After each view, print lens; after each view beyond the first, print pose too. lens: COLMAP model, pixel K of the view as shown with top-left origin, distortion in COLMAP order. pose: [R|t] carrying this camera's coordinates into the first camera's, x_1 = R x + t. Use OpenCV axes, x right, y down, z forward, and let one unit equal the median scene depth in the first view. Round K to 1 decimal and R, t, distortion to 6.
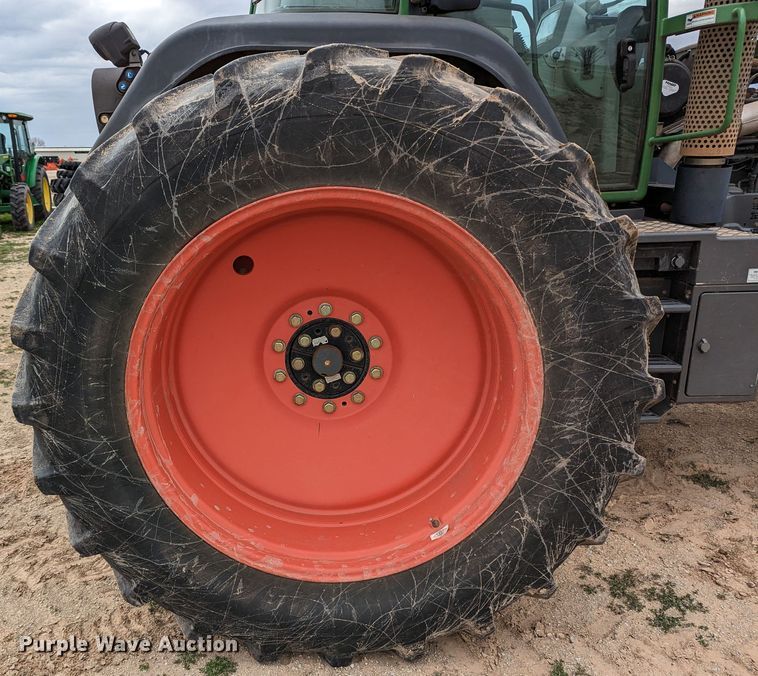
lens RADIAL K [[650.2, 0, 311.4], [0, 650.2, 351.7], [0, 0, 1]] dist [0.045050, -0.032026]
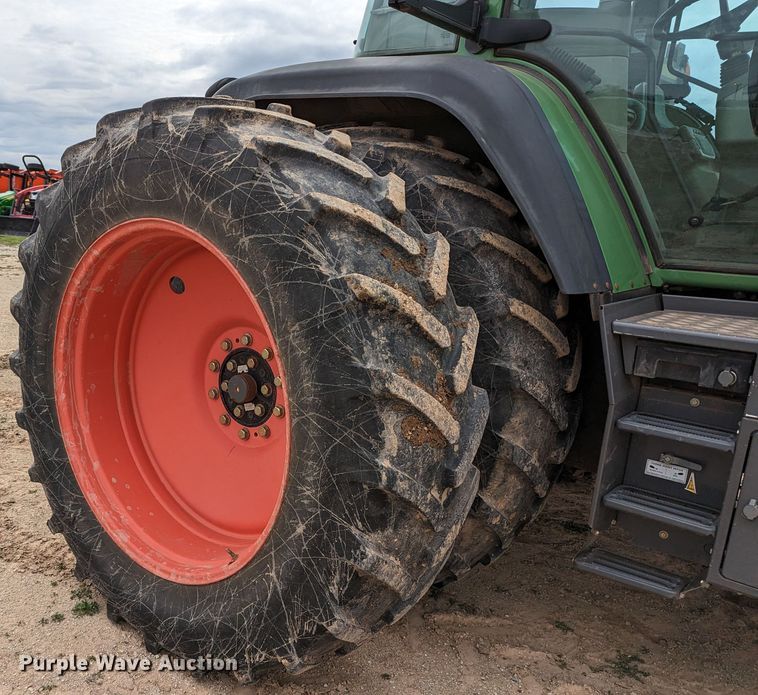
lens RADIAL K [[752.4, 0, 262.8], [0, 752.4, 403.1], [0, 0, 1]] dist [0.043702, 0.000000]
pose [[0.727188, 0.230470, -0.646592, 1.068429], [-0.244410, 0.967153, 0.069855, -0.071322], [0.641453, 0.107236, 0.759631, 0.128333]]
